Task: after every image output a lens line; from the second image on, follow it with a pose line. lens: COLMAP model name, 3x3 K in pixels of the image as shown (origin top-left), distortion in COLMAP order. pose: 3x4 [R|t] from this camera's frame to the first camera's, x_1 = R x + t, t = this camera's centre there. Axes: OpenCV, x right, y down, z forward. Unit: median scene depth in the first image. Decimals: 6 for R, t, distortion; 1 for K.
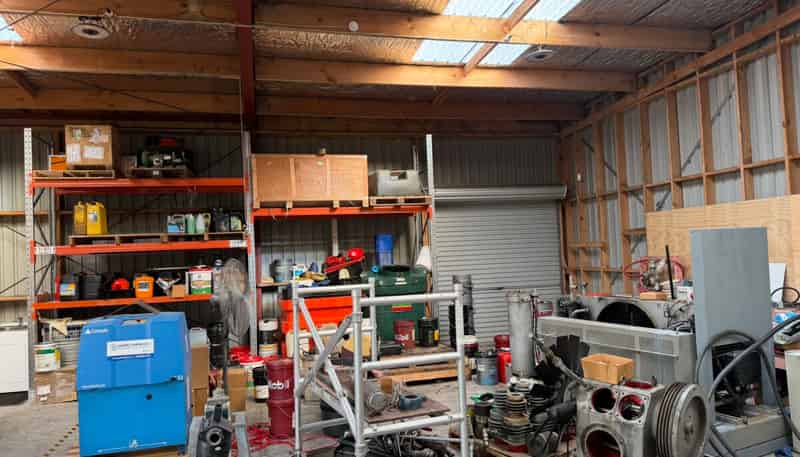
lens RADIAL K [[551.1, 0, 405.3], [0, 551.1, 234.4], [0, 0, 1]] dist [0.013211, -0.002992]
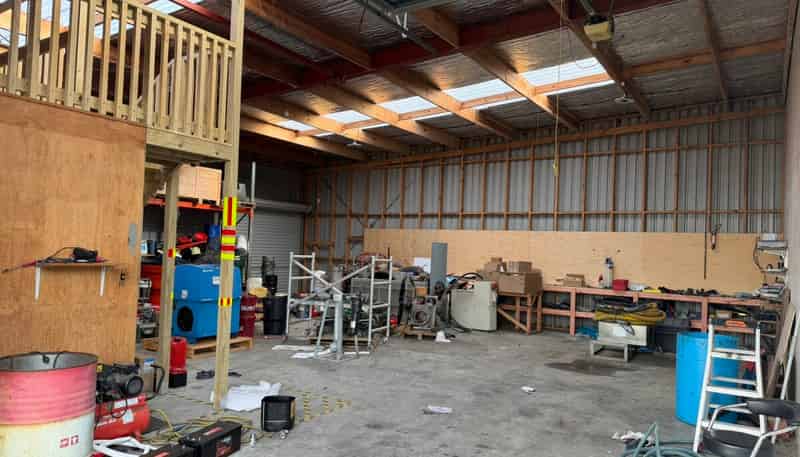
lens RADIAL K [[551.1, 0, 399.5], [0, 551.1, 230.9], [0, 0, 1]] dist [0.013211, -0.002992]
pose [[0.727106, 0.096519, 0.679706, -0.728098], [-0.095598, 0.994657, -0.038978, 0.028968], [-0.679836, -0.036638, 0.732448, -0.422331]]
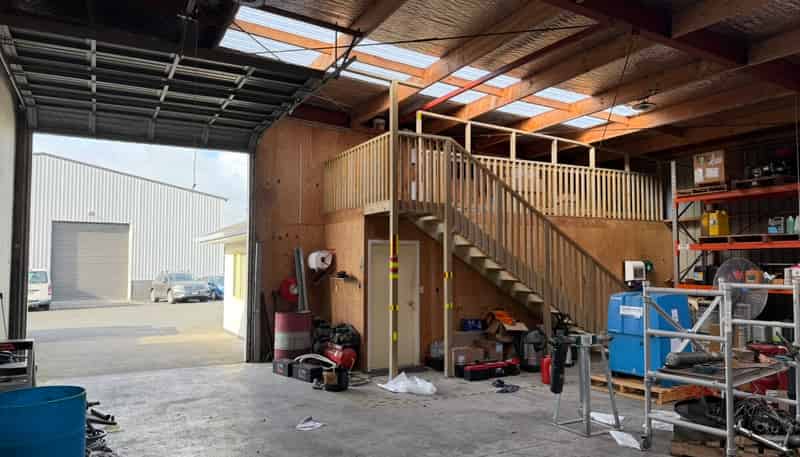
lens RADIAL K [[551.1, 0, 400.8], [0, 551.1, 231.1], [0, 0, 1]] dist [0.013211, -0.002992]
pose [[0.251243, -0.014556, -0.967815, 0.512522], [0.030749, 0.999502, -0.007050, -0.023588], [0.967436, -0.027988, 0.251565, -0.040711]]
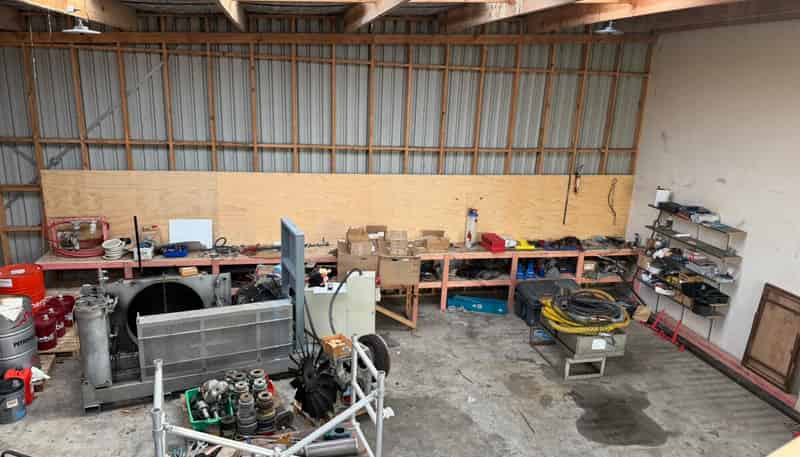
lens RADIAL K [[551.1, 0, 396.6], [0, 551.1, 229.3], [0, 0, 1]] dist [0.013211, -0.002992]
pose [[0.020380, -0.222276, 0.974771, -0.502937], [-0.083580, 0.971182, 0.223205, -0.204169], [-0.996293, -0.086021, 0.001215, 0.386082]]
